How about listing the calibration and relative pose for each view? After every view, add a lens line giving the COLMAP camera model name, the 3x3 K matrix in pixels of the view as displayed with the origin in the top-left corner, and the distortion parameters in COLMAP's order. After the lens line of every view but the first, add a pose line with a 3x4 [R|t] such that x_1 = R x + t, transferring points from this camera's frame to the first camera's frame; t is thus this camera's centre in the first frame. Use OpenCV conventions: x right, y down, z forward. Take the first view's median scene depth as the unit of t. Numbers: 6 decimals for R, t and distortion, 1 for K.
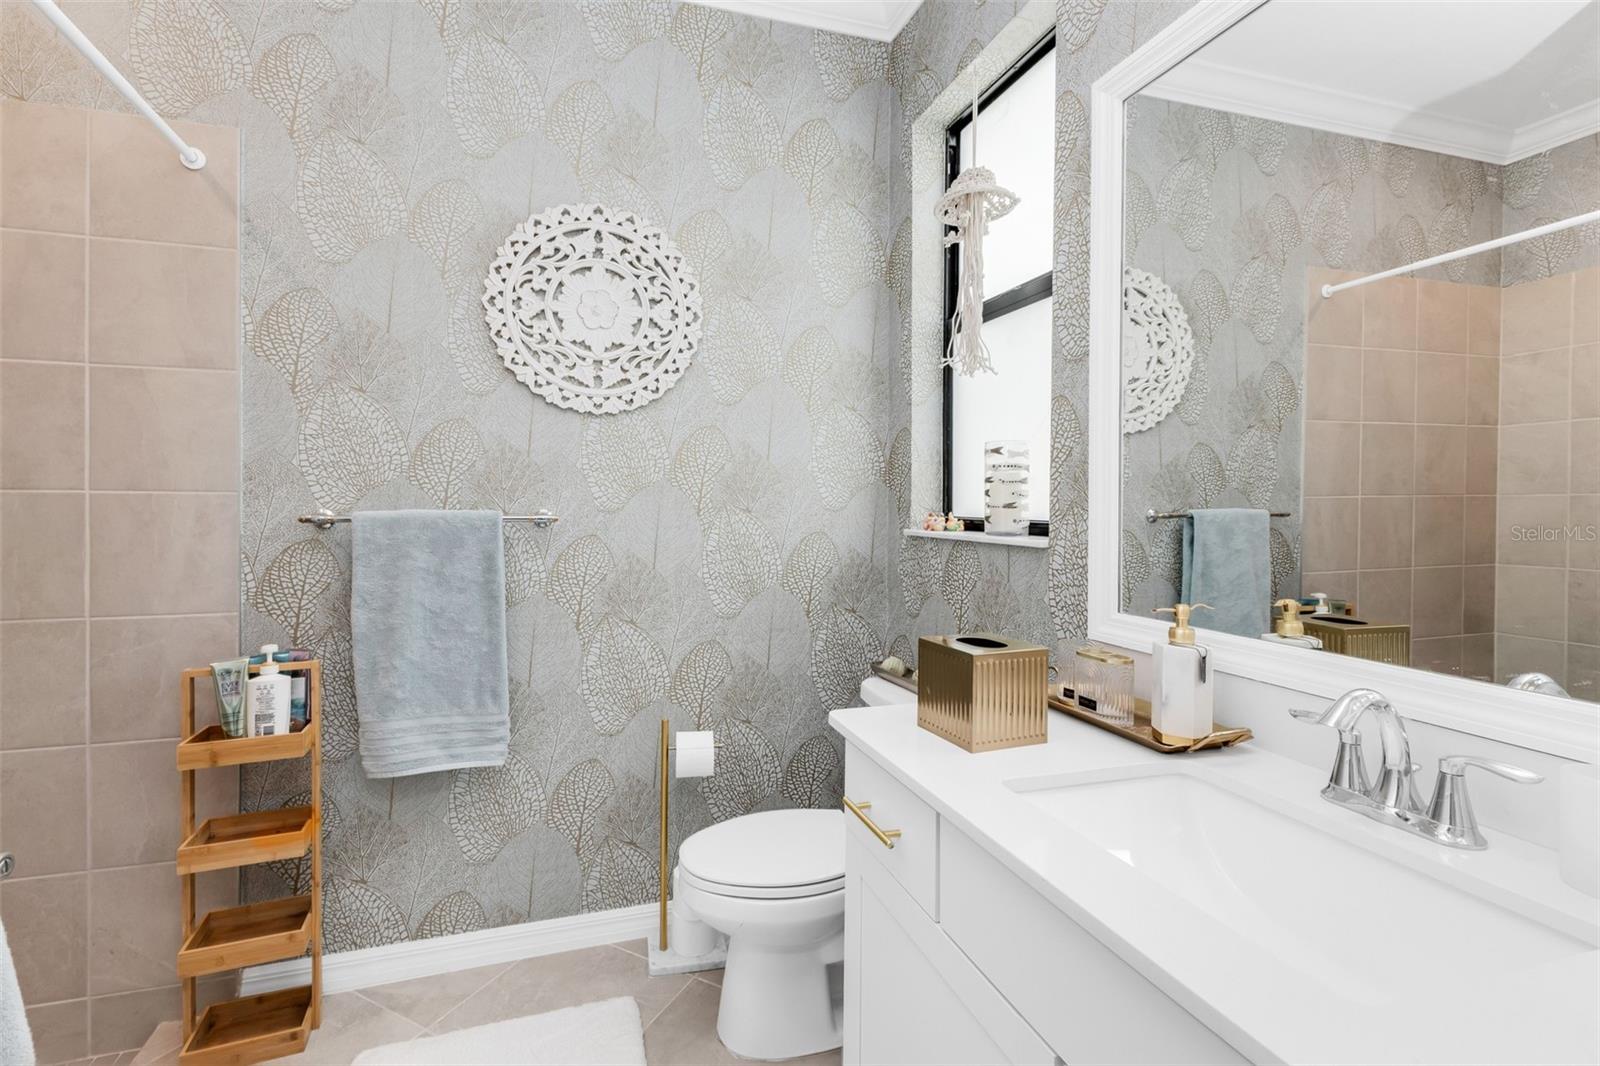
lens RADIAL K [[708.2, 0, 741.3], [0, 708.2, 515.6], [0, 0, 1]] dist [0.016871, -0.002007]
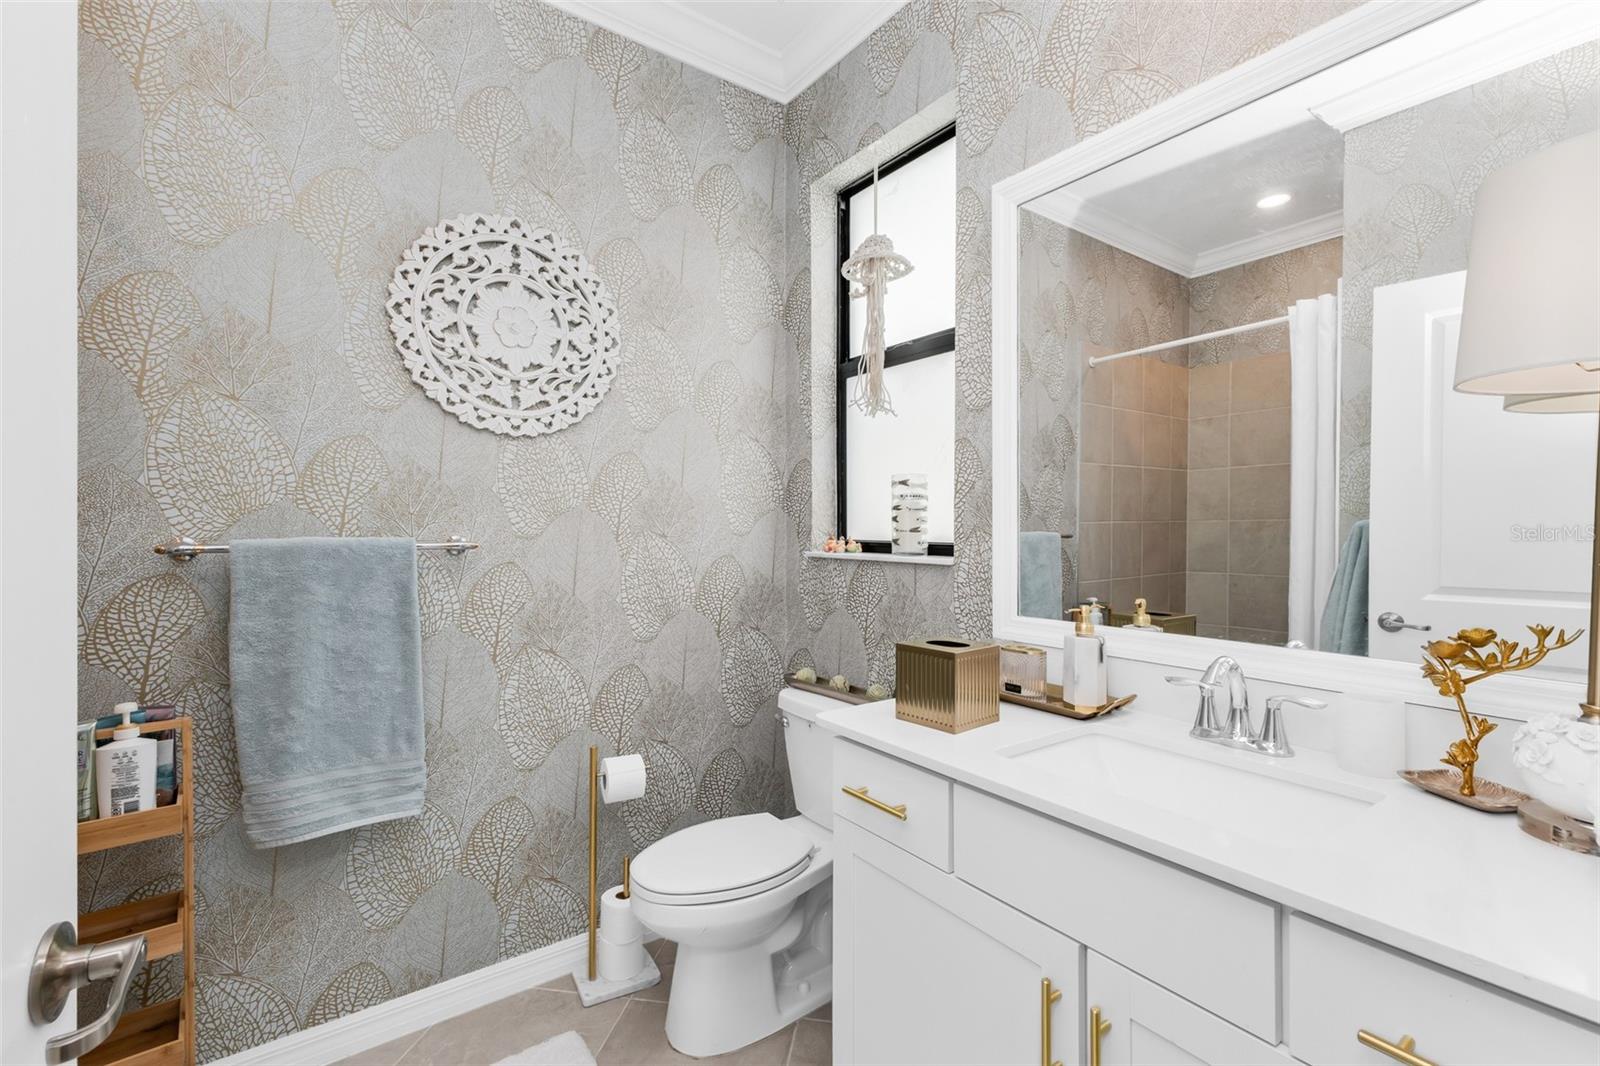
lens RADIAL K [[708.2, 0, 782.1], [0, 708.2, 538.4], [0, 0, 1]] dist [0.016871, -0.002007]
pose [[0.943943, -0.008033, 0.330011, -0.192627], [0.008821, 0.999961, -0.000892, -0.000894], [-0.329991, 0.003753, 0.943977, -0.025991]]
